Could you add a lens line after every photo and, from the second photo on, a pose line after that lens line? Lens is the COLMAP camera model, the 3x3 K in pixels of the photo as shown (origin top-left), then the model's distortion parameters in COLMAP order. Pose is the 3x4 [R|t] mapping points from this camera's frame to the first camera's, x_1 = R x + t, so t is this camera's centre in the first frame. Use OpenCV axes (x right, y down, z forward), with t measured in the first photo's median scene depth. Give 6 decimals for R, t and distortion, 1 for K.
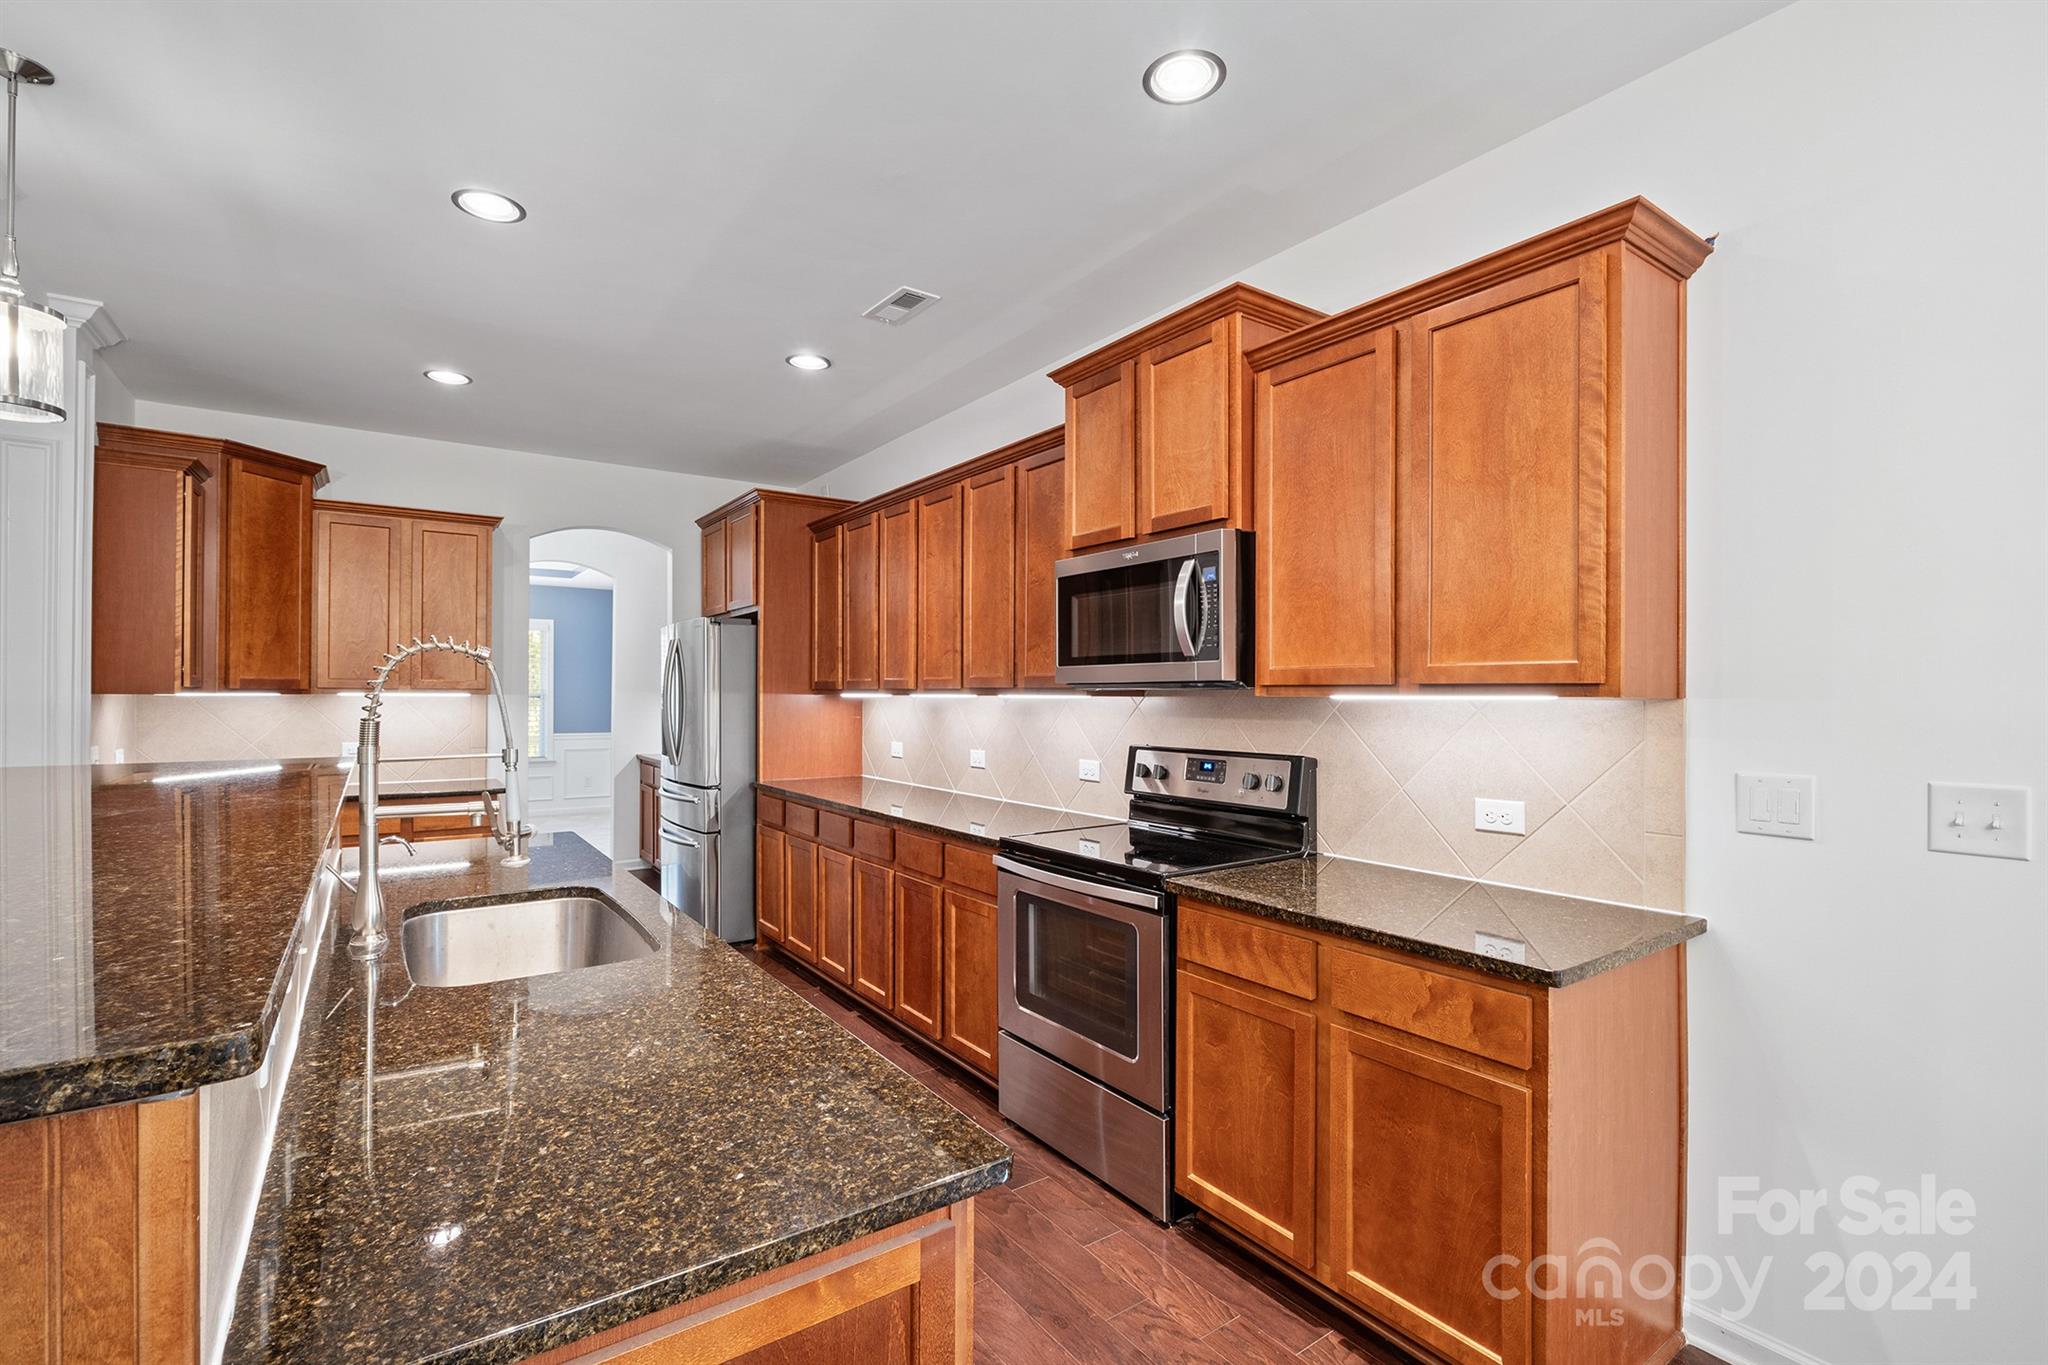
lens RADIAL K [[911.1, 0, 1025.2], [0, 911.1, 695.2], [0, 0, 1]] dist [-0.004809, -0.000979]
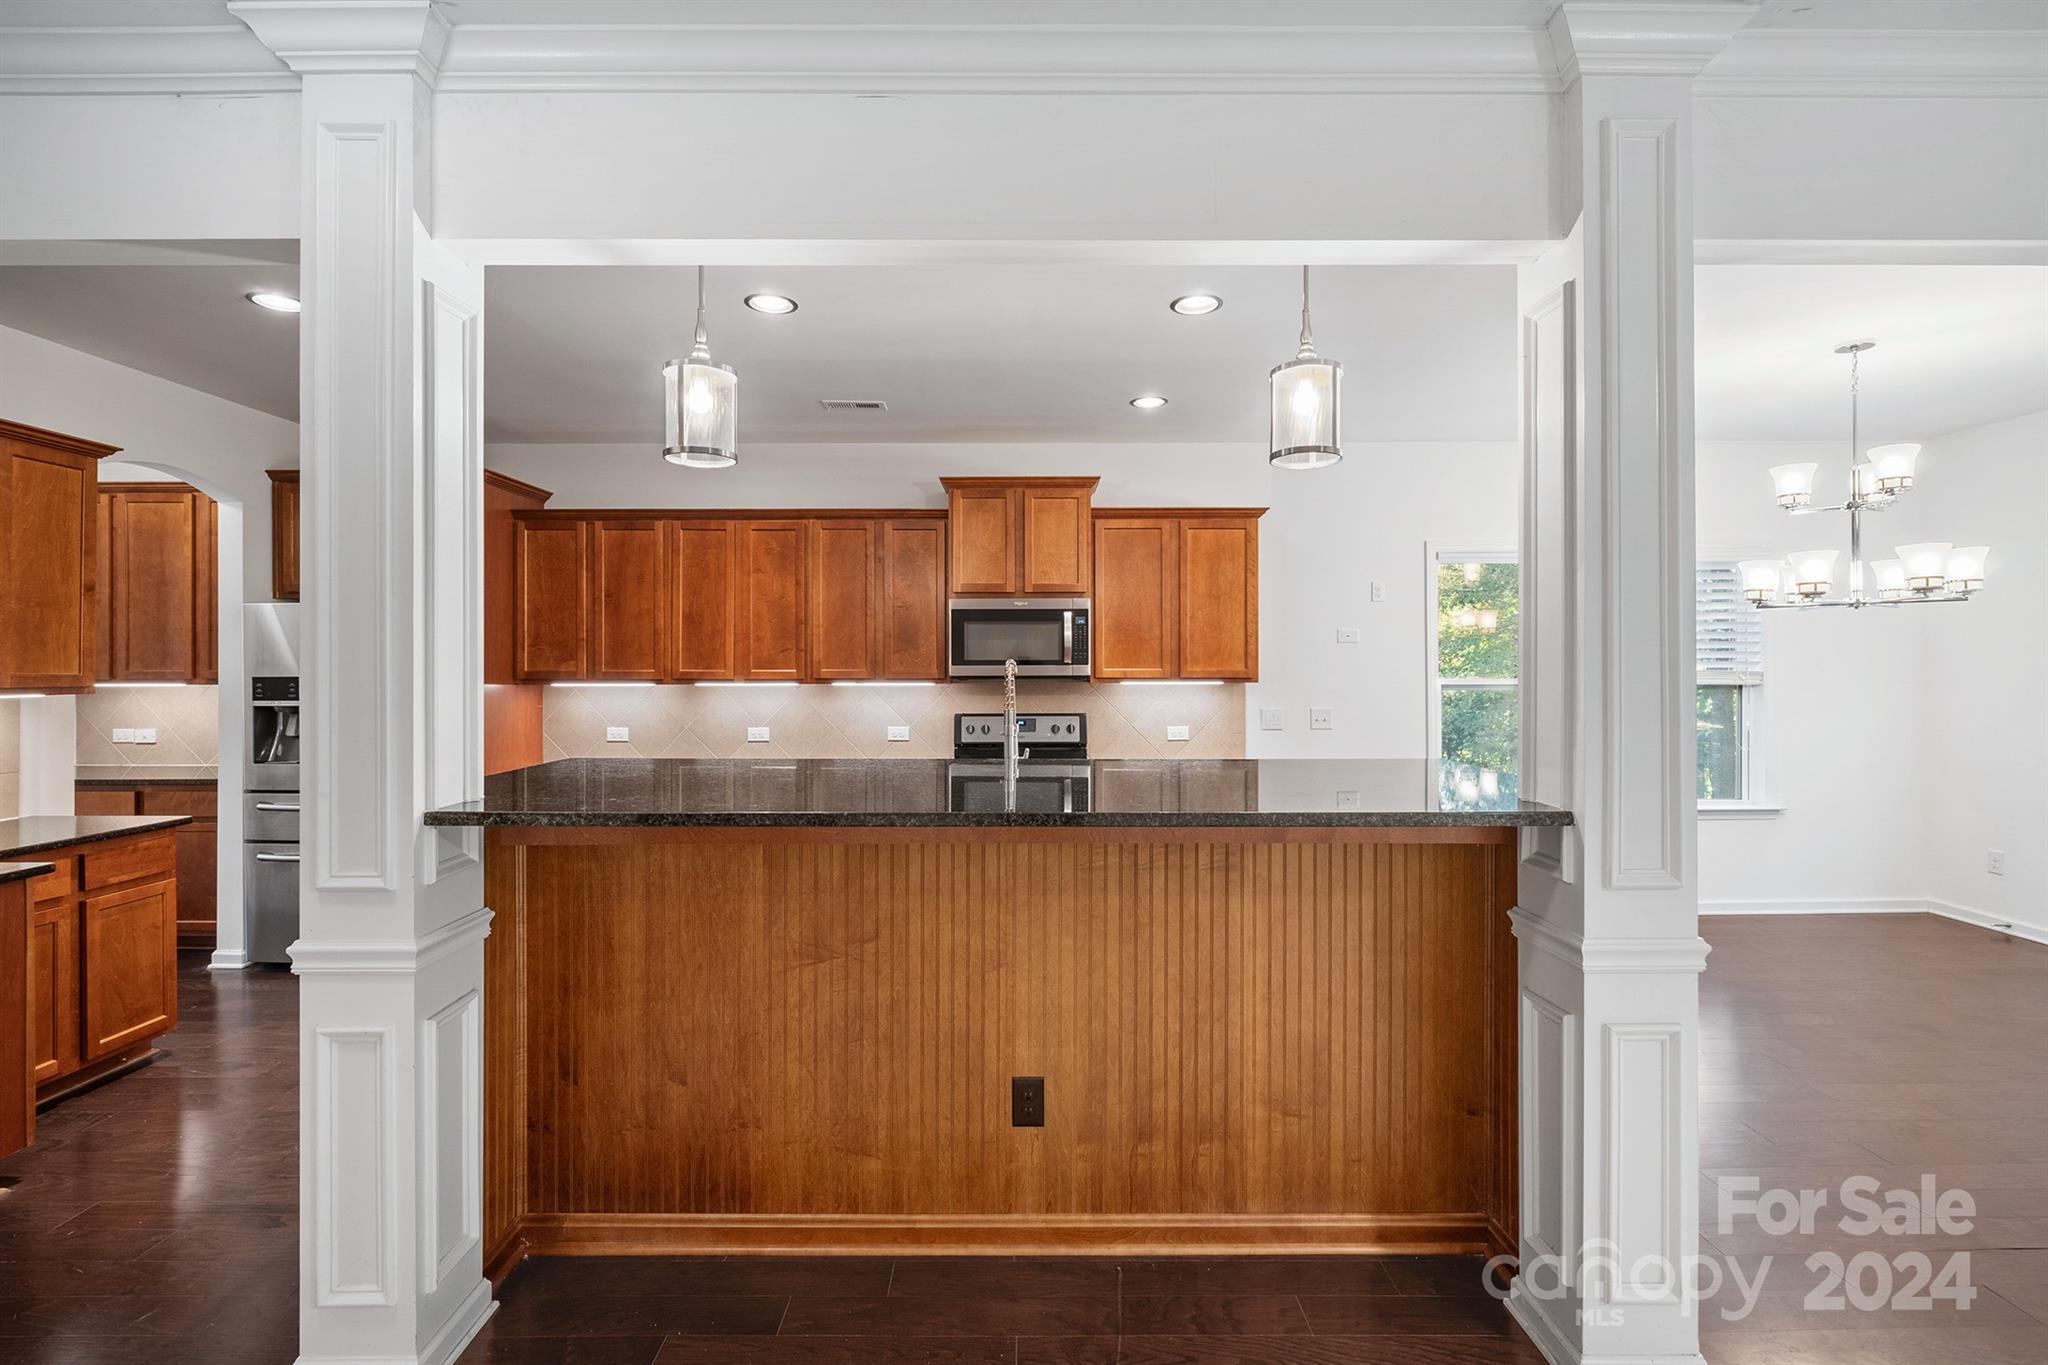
lens RADIAL K [[911.1, 0, 1016.0], [0, 911.1, 669.6], [0, 0, 1]] dist [-0.004809, -0.000979]
pose [[0.577294, -0.007038, 0.816506, -1.283512], [0.003306, 0.999975, 0.006282, -0.036348], [-0.816530, -0.000927, 0.577303, -0.001228]]
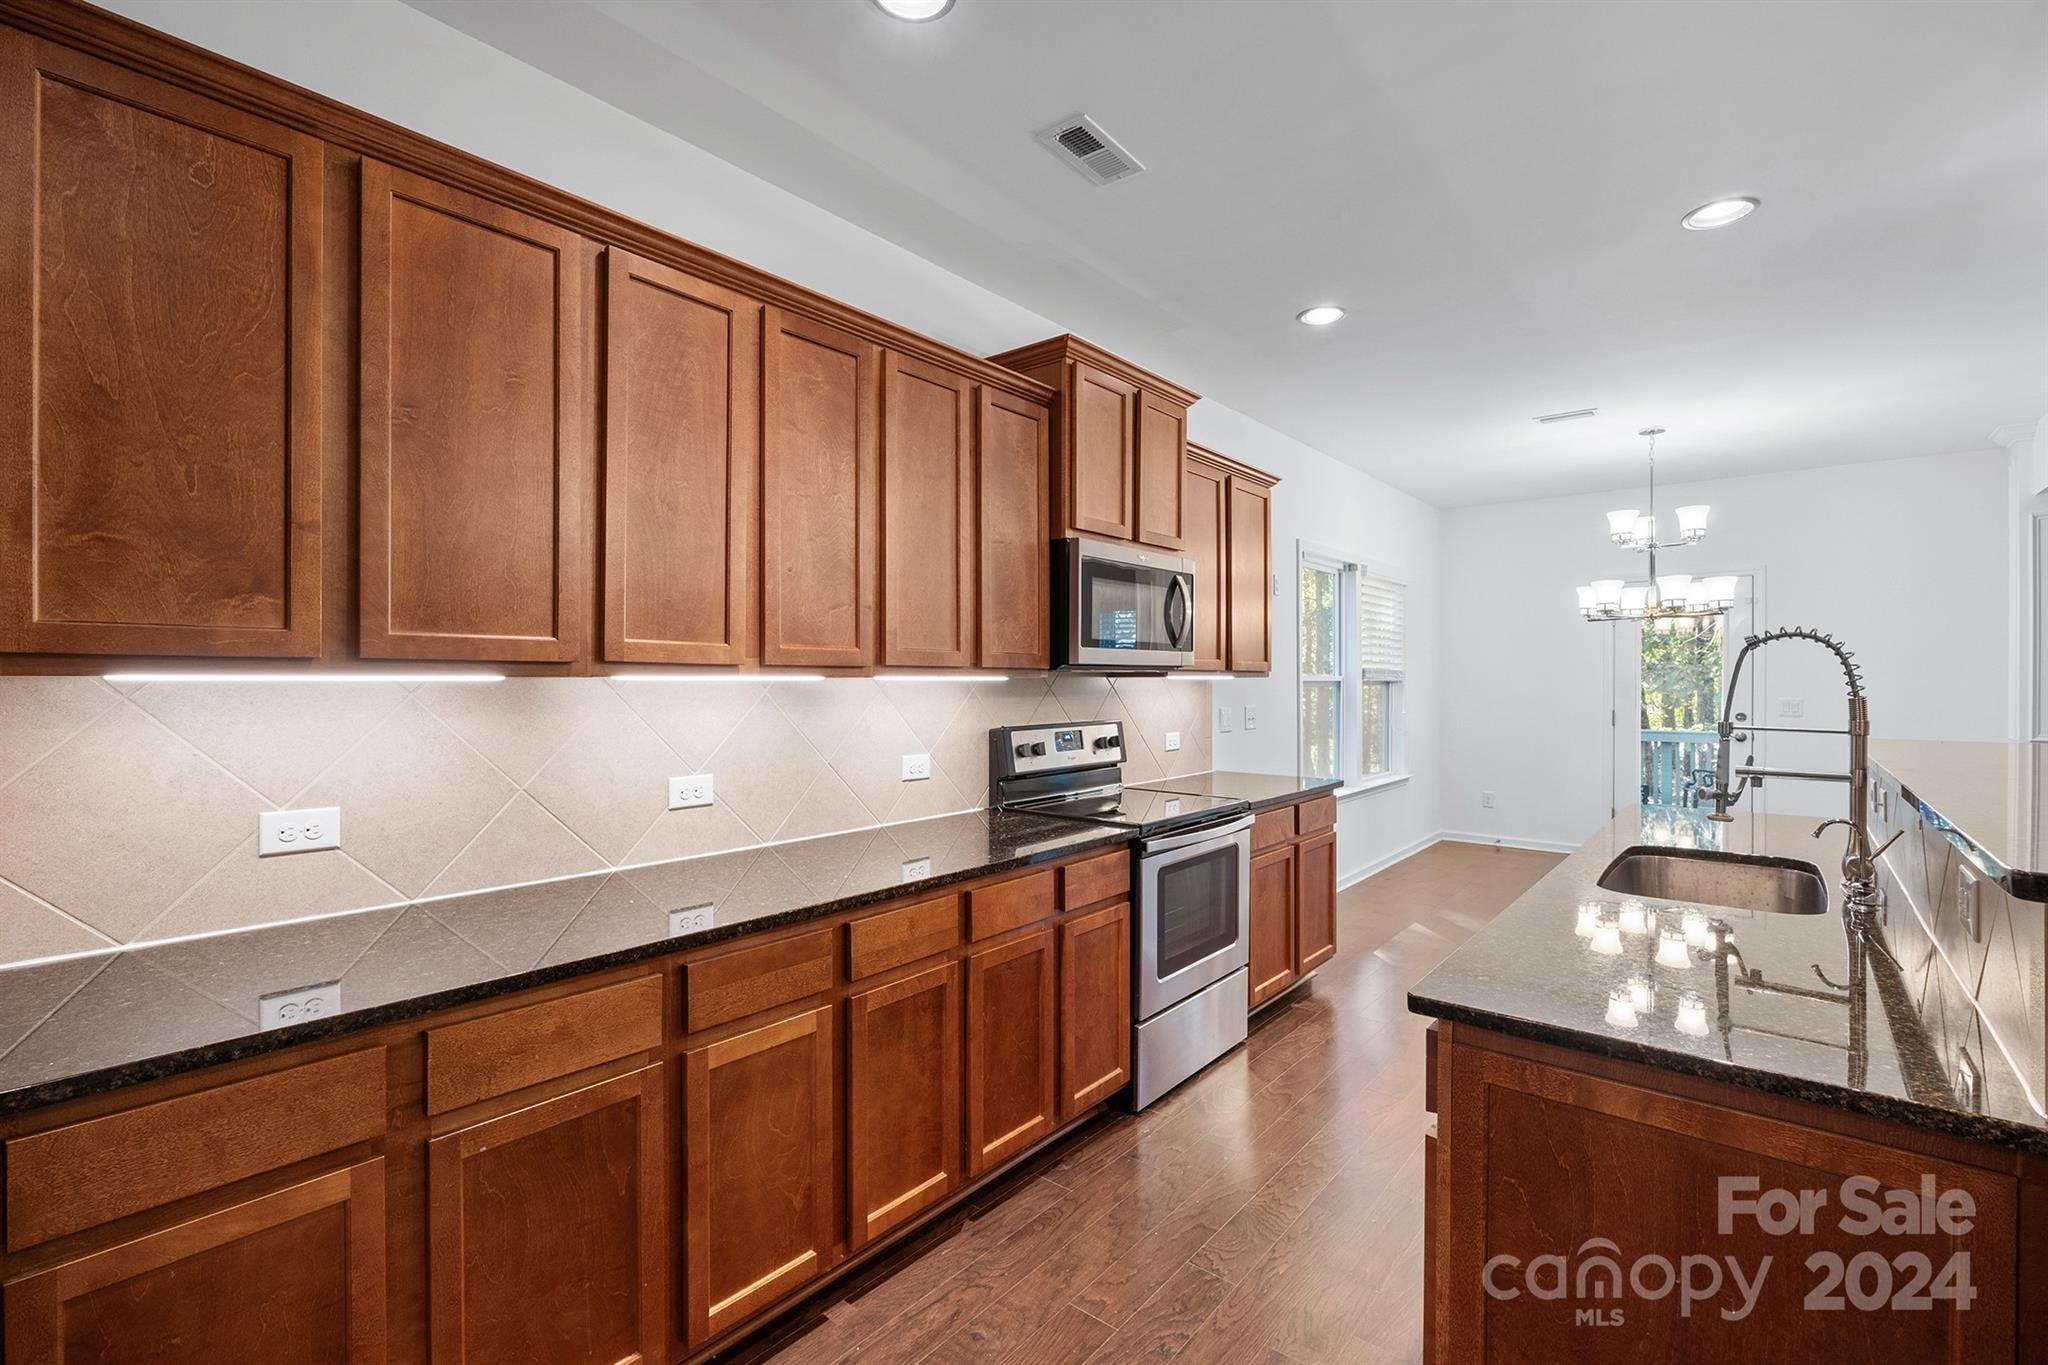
lens RADIAL K [[924.7, 0, 1024.5], [0, 924.7, 680.0], [0, 0, 1]] dist [-0.004617, 0.000265]
pose [[-0.265254, -0.005281, 0.964164, -0.967604], [-0.001162, 0.999986, 0.005157, -0.000555], [-0.964178, 0.000247, -0.265257, 1.427586]]
